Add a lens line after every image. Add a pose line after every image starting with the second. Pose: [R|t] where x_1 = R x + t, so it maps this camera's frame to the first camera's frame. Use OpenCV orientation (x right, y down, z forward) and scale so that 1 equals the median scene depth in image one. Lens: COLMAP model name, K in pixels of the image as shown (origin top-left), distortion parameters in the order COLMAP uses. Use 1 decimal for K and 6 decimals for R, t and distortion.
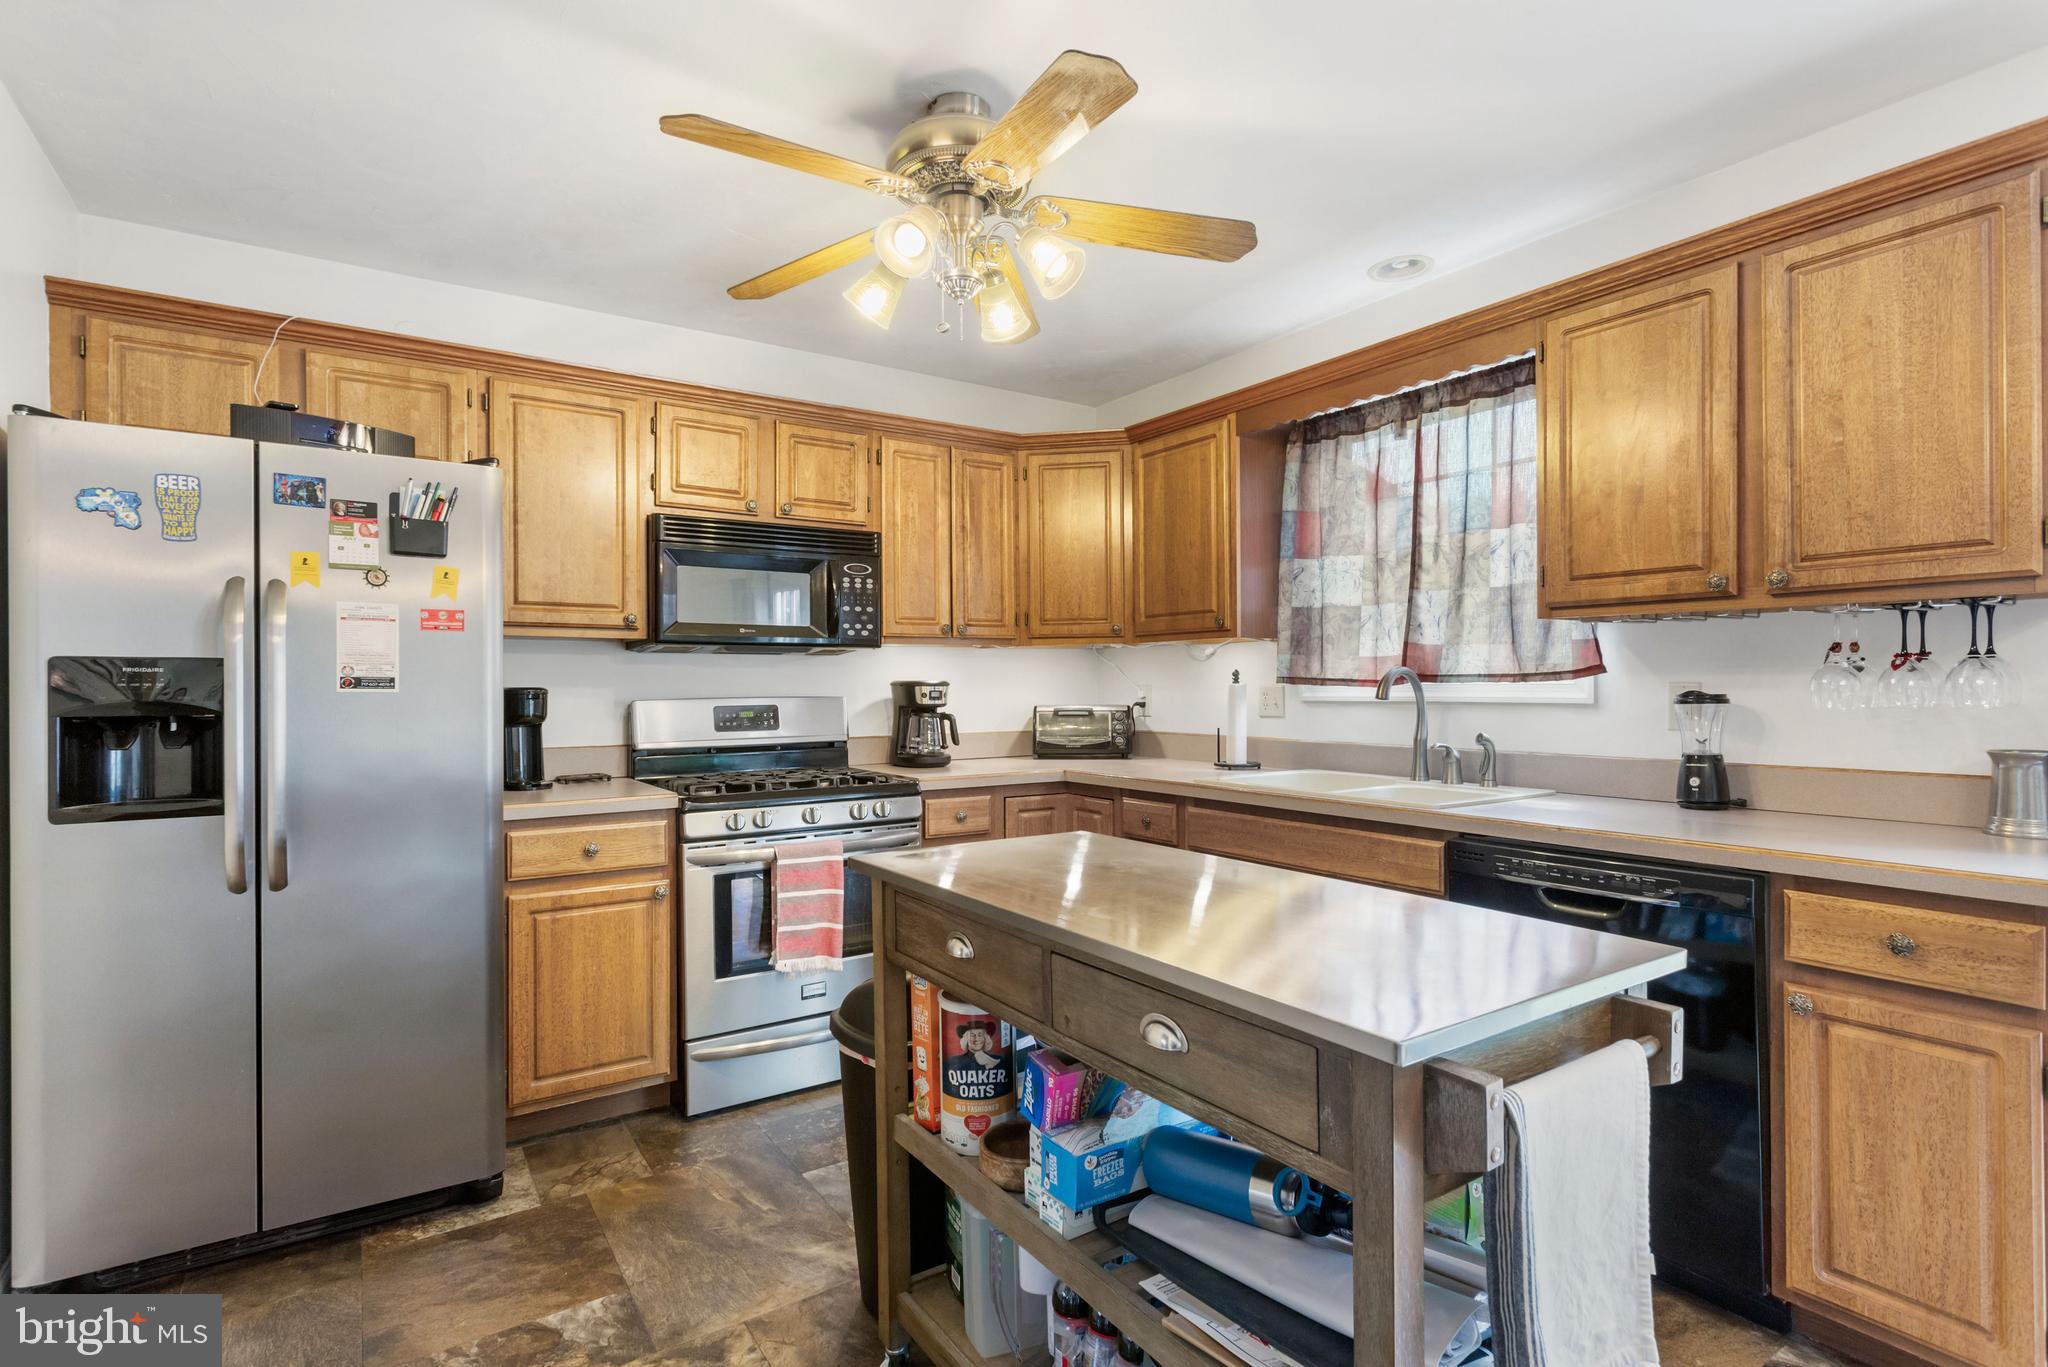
lens RADIAL K [[1014.9, 0, 1010.6], [0, 1014.9, 673.9], [0, 0, 1]] dist [0.001056, -0.000301]
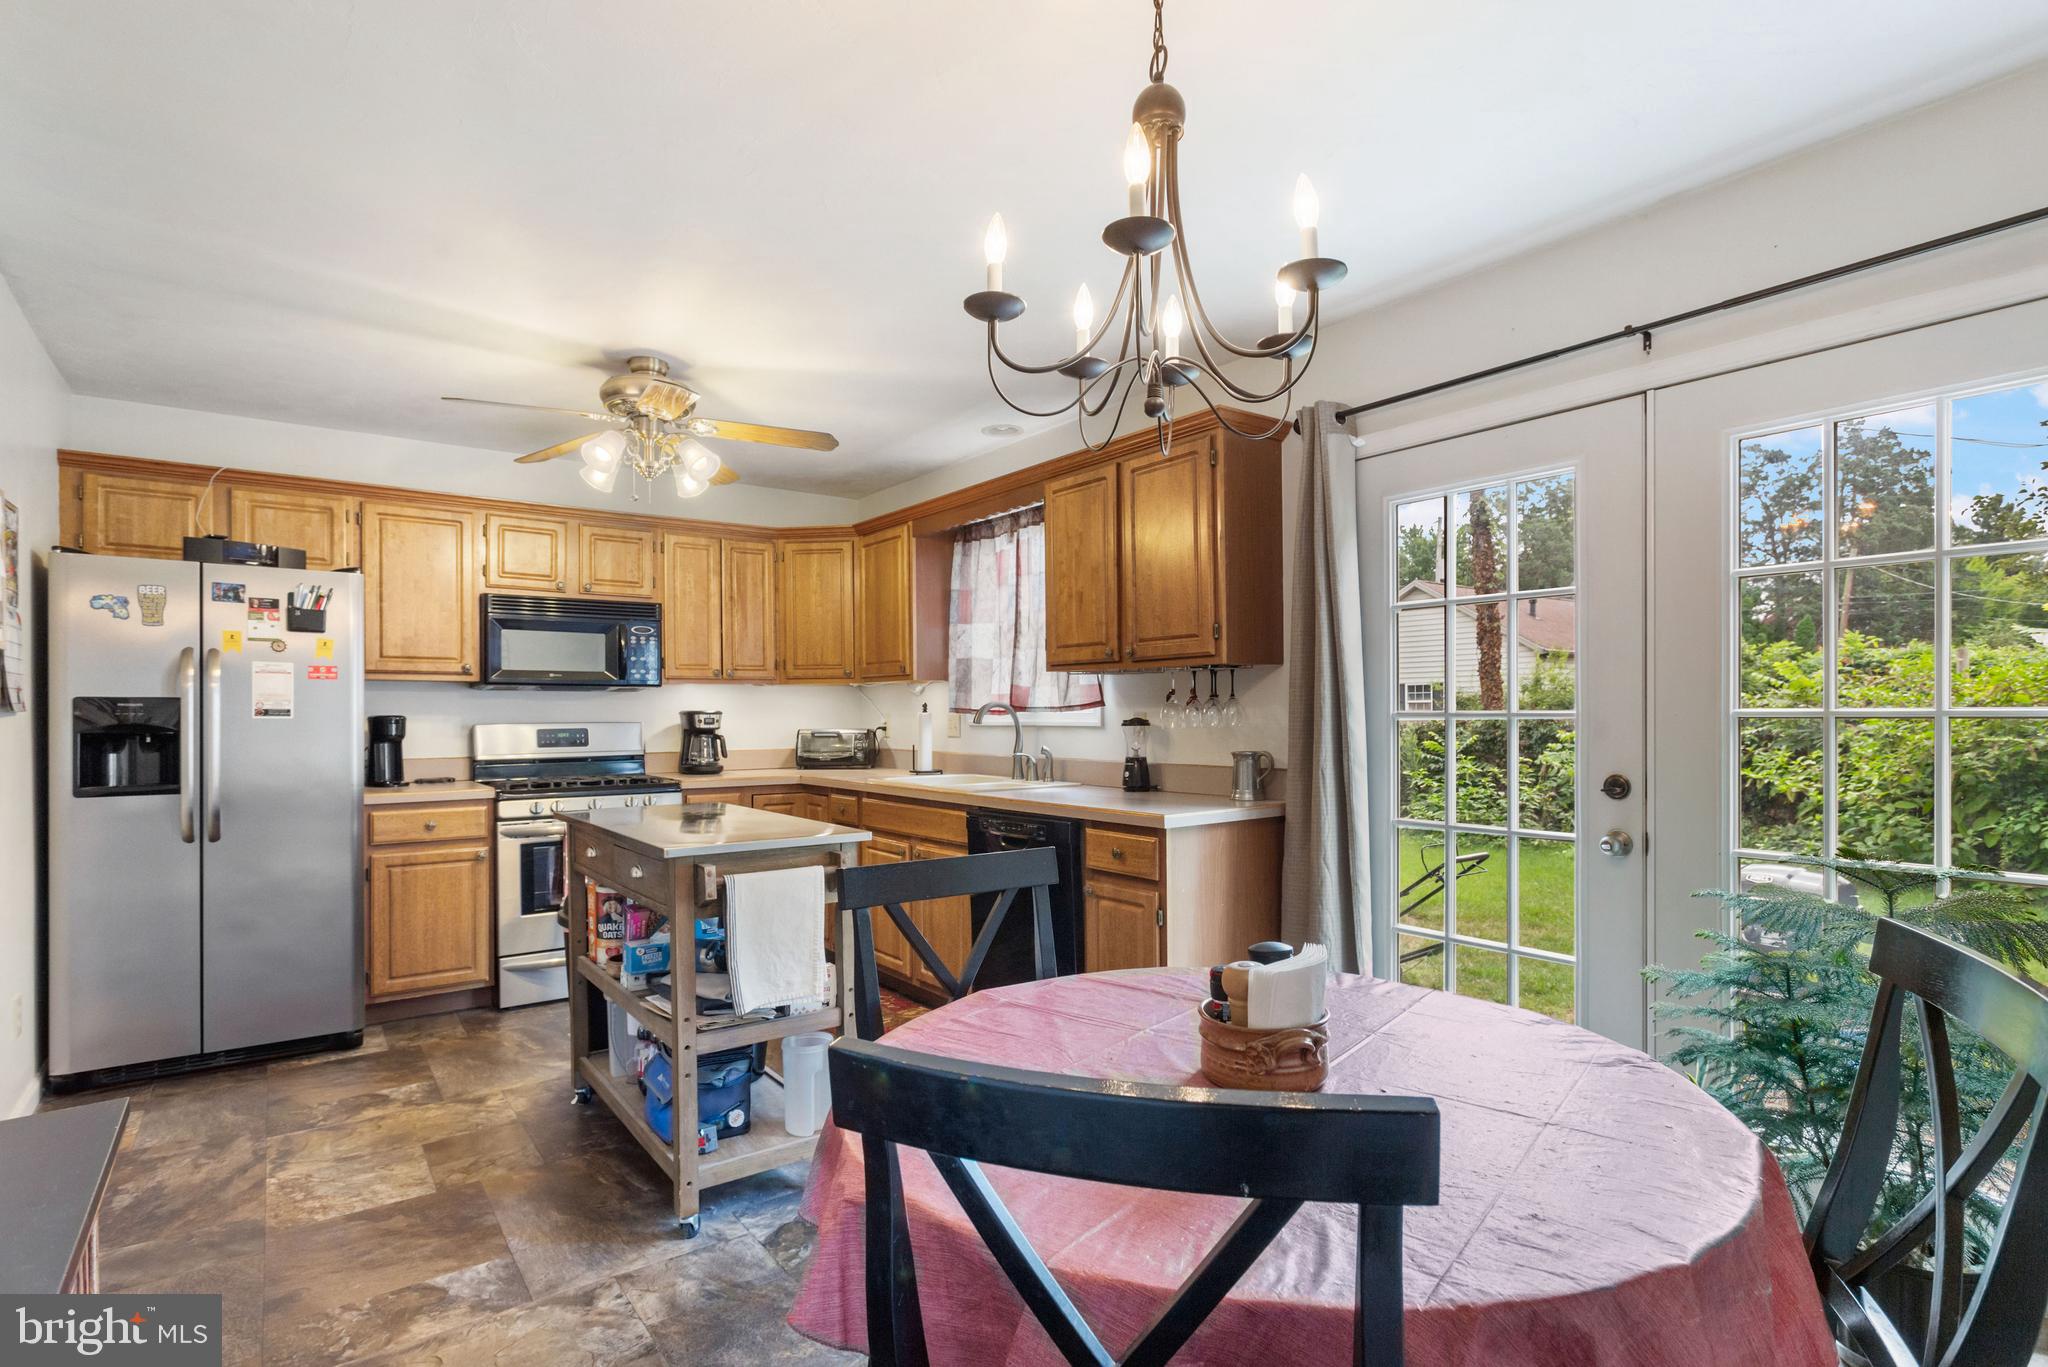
lens RADIAL K [[1014.9, 0, 1003.4], [0, 1014.9, 697.9], [0, 0, 1]] dist [0.001056, -0.000301]
pose [[0.998678, 0.000817, 0.051404, 0.350412], [-0.000650, 0.999994, -0.003259, -0.008196], [-0.051407, 0.003221, 0.998673, -0.530172]]
